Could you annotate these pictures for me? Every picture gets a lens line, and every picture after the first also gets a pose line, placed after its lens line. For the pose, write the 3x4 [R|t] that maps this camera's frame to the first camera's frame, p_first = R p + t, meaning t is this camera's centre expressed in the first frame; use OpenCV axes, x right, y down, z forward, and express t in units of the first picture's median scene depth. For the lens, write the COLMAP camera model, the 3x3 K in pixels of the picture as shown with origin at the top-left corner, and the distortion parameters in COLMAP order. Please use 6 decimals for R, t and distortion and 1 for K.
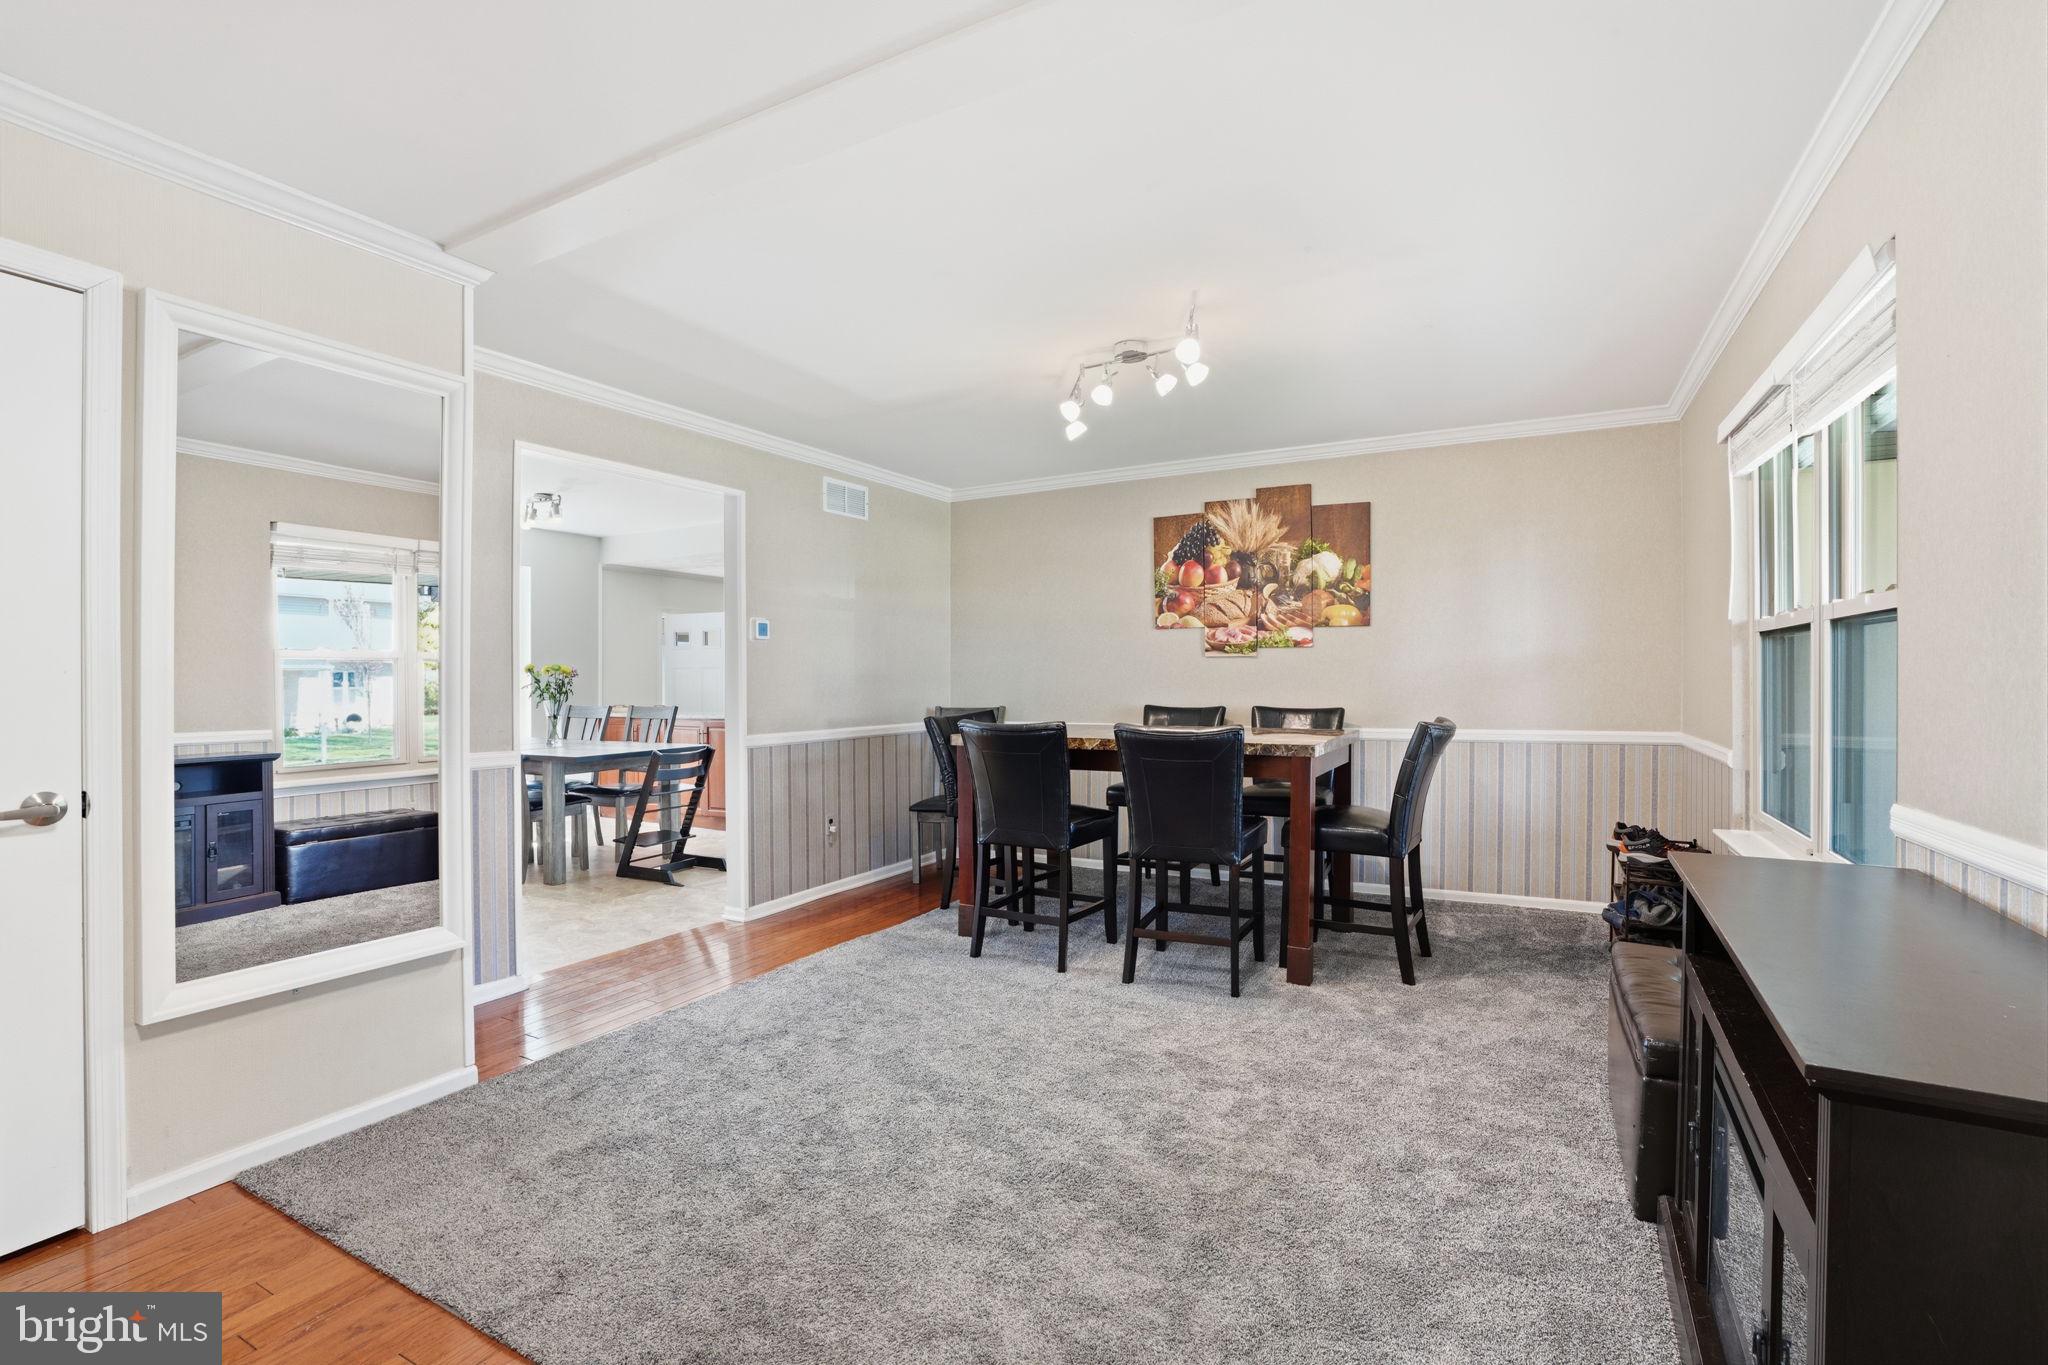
lens RADIAL K [[937.7, 0, 1024.0], [0, 937.7, 682.5], [0, 0, 1]] dist [-0.076163, 0.032241]
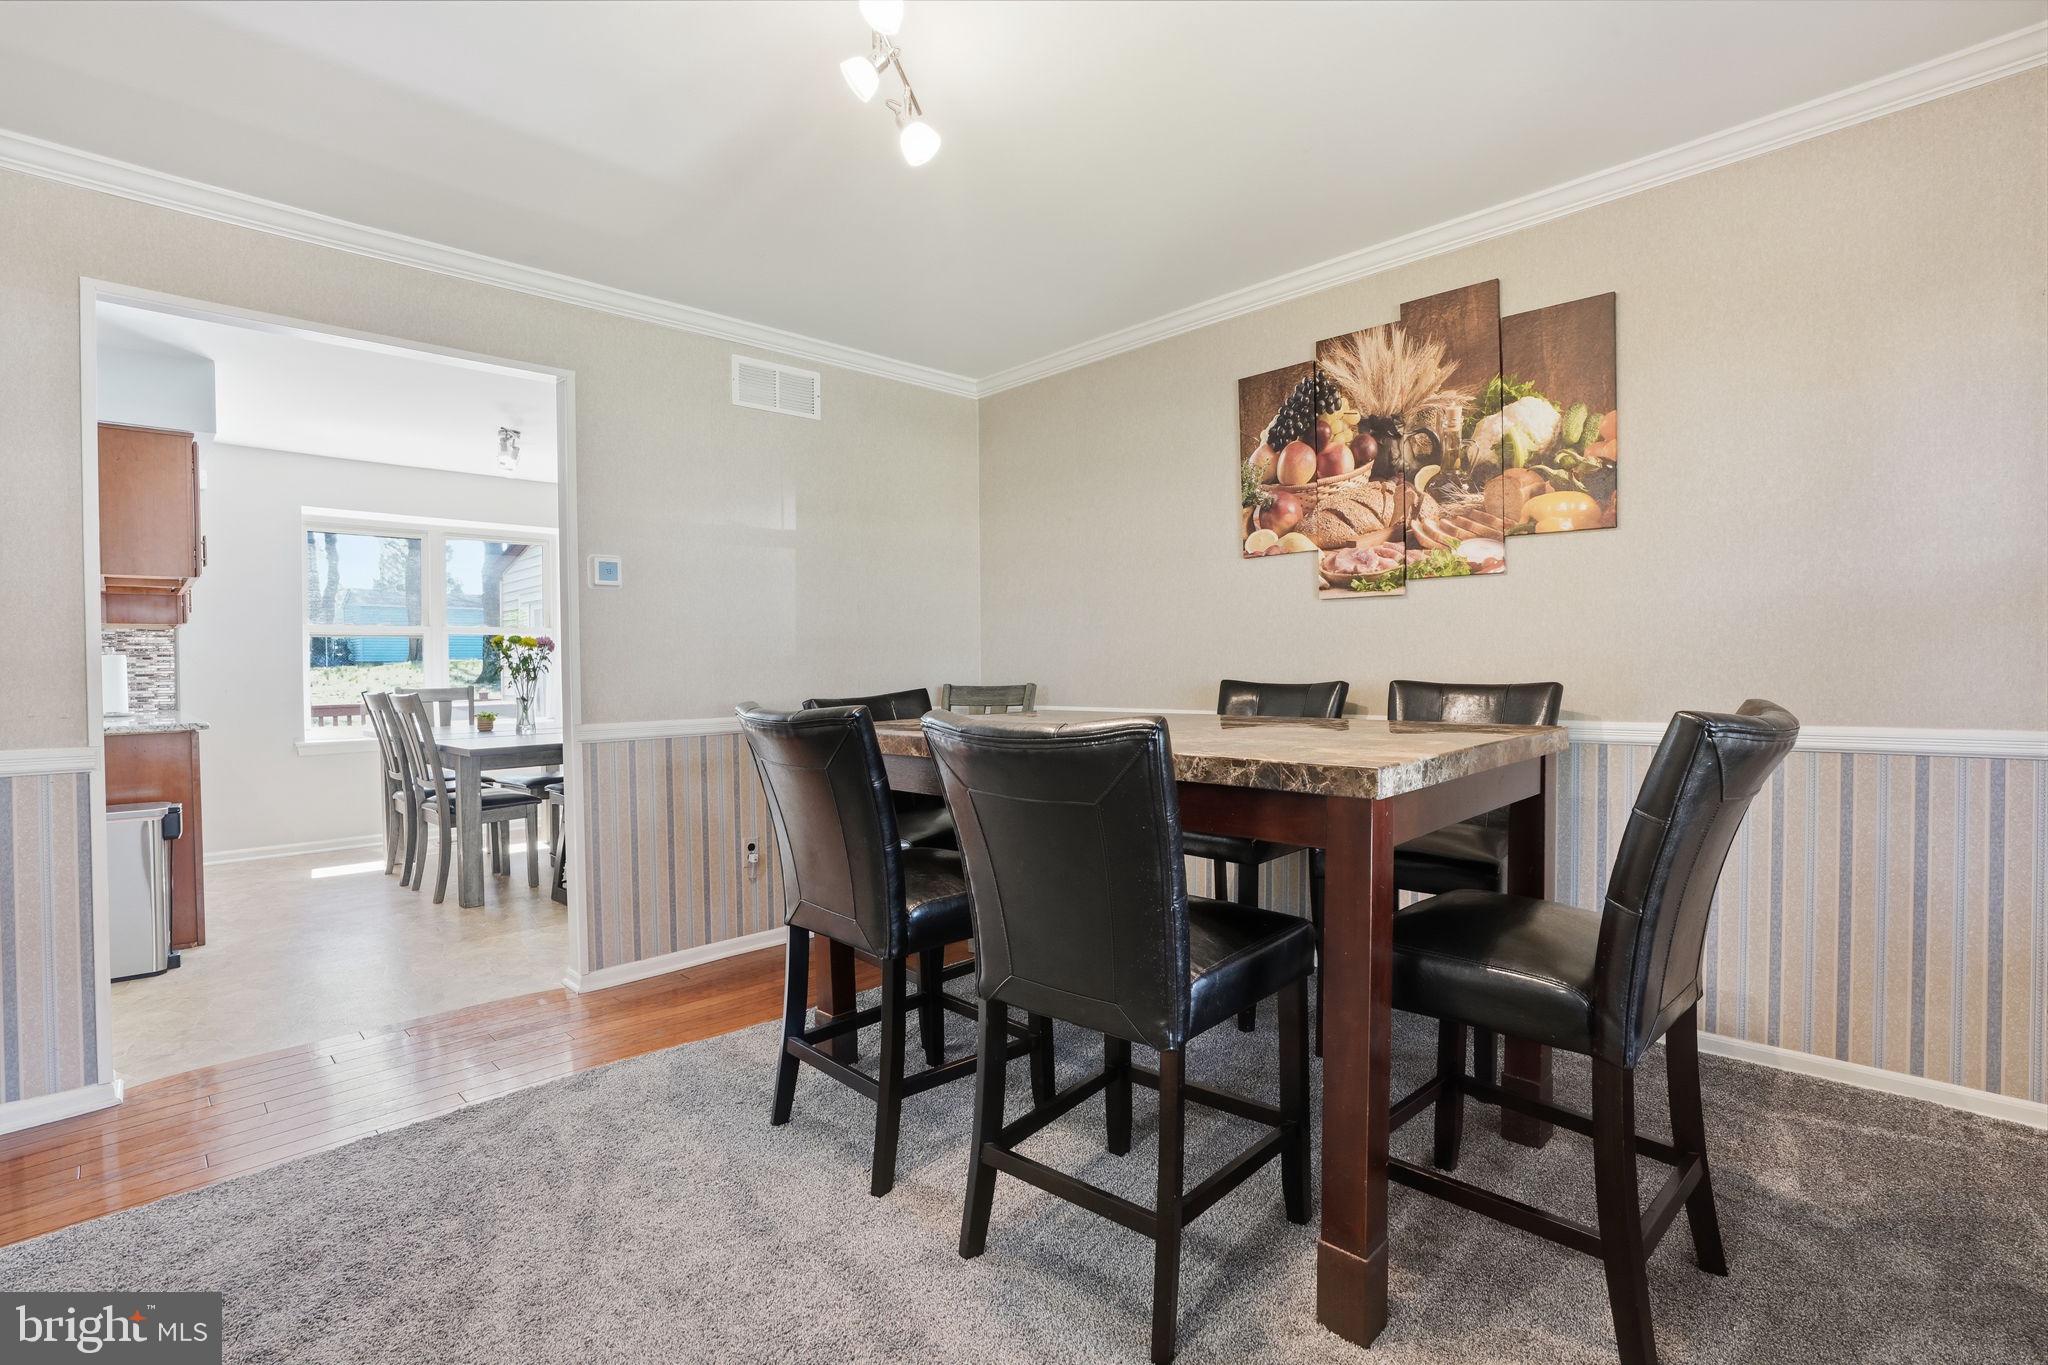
lens RADIAL K [[937.7, 0, 1024.0], [0, 937.7, 682.5], [0, 0, 1]] dist [-0.076163, 0.032241]
pose [[0.958897, -0.003246, -0.283734, 0.196239], [0.007766, 0.999860, 0.014808, 0.016650], [0.283647, -0.016403, 0.958789, 0.406232]]
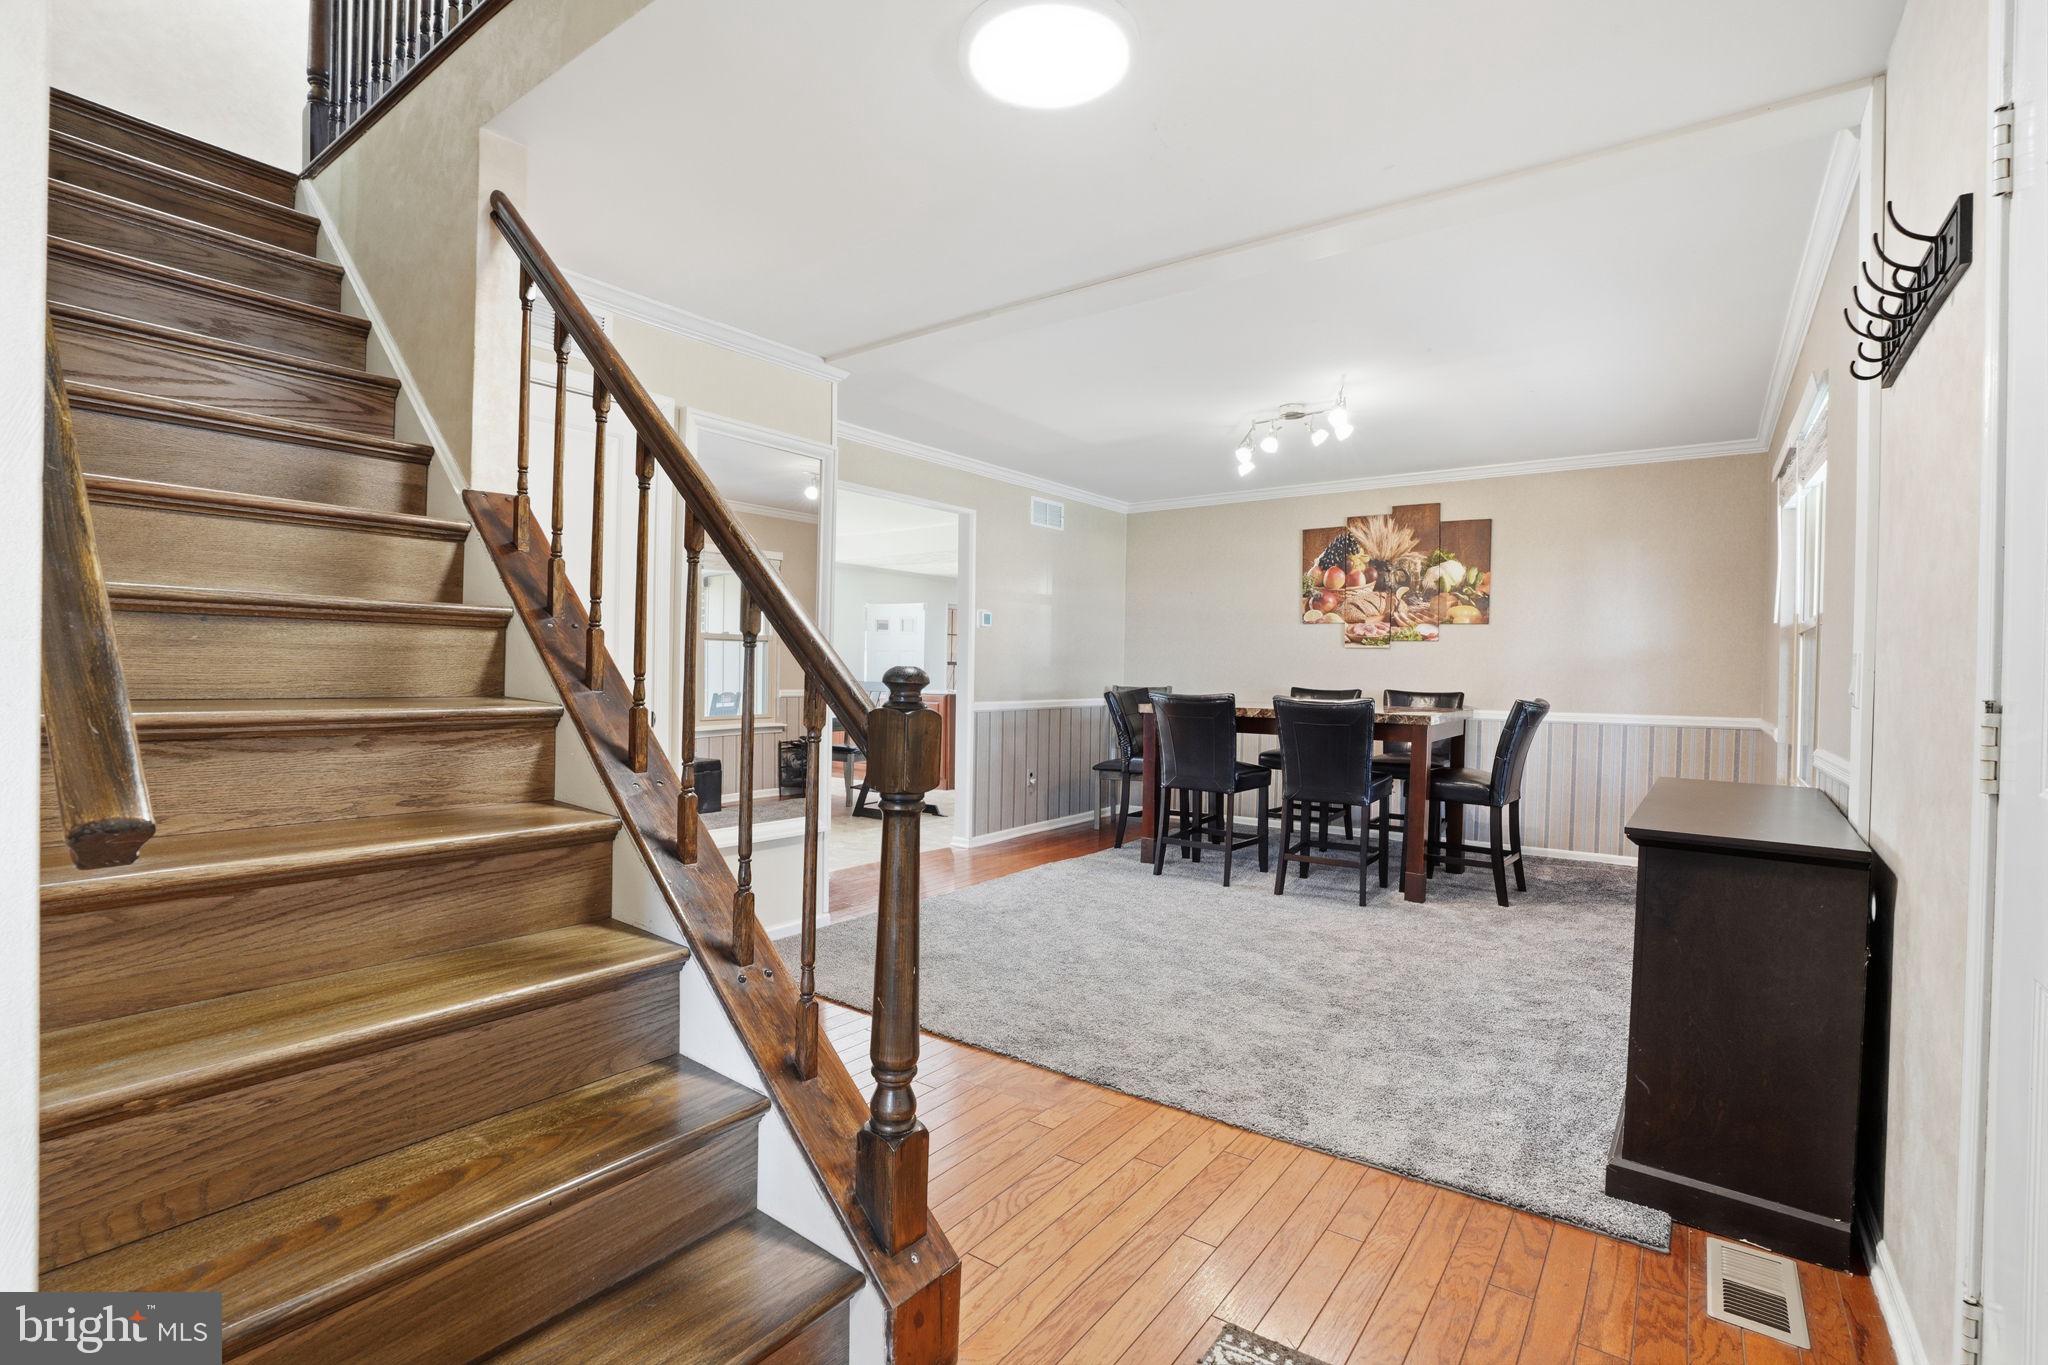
lens RADIAL K [[937.7, 0, 1024.0], [0, 937.7, 682.5], [0, 0, 1]] dist [-0.076163, 0.032241]
pose [[0.990238, 0.022978, -0.137482, -0.050044], [-0.021624, 0.999702, 0.011340, 0.013051], [0.137701, -0.008256, 0.990439, -0.243866]]
